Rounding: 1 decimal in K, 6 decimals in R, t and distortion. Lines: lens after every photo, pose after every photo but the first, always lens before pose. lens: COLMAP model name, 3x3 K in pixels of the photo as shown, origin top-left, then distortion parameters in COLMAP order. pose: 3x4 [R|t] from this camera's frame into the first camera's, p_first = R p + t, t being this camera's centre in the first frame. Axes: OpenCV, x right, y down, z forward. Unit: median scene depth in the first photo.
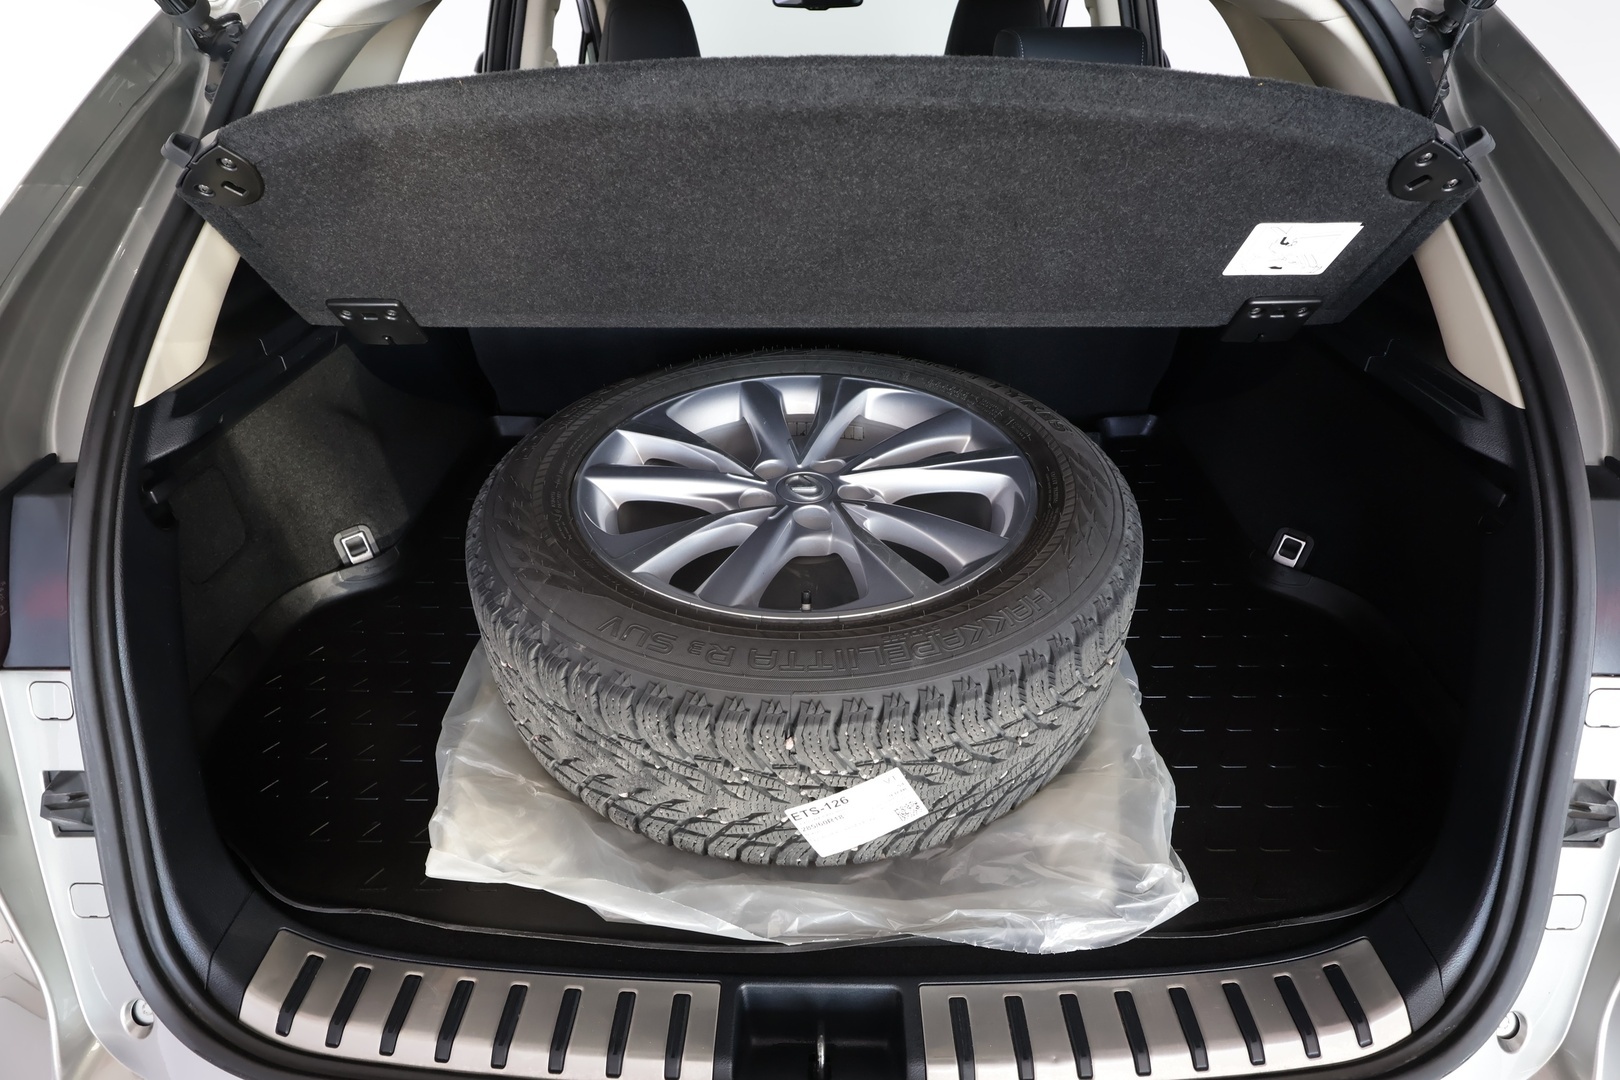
lens RADIAL K [[850.6, 0, 810.0], [0, 850.6, 540.0], [0, 0, 1]] dist [-0.002491, -0.001742]
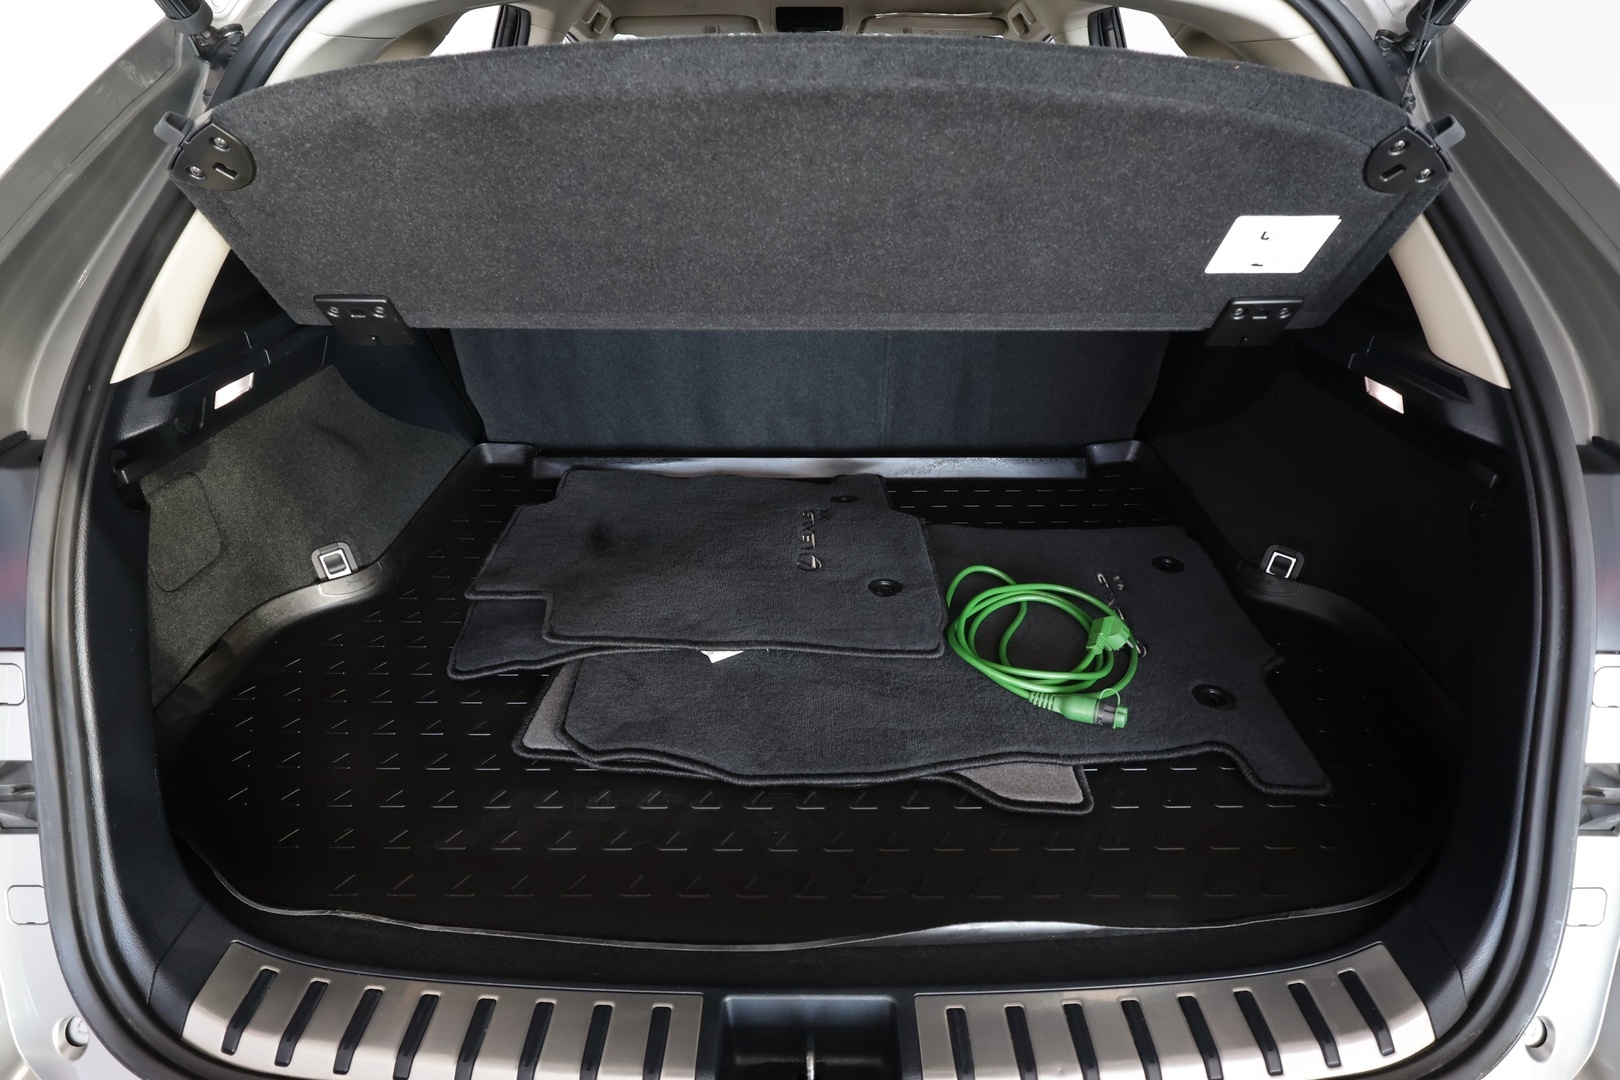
lens RADIAL K [[850.6, 0, 810.0], [0, 850.6, 540.0], [0, 0, 1]] dist [-0.002491, -0.001742]
pose [[0.999885, 0.000994, 0.015115, -0.001984], [0.000232, 0.996721, -0.080914, 0.101072], [-0.015146, 0.080908, 0.996606, 0.023856]]
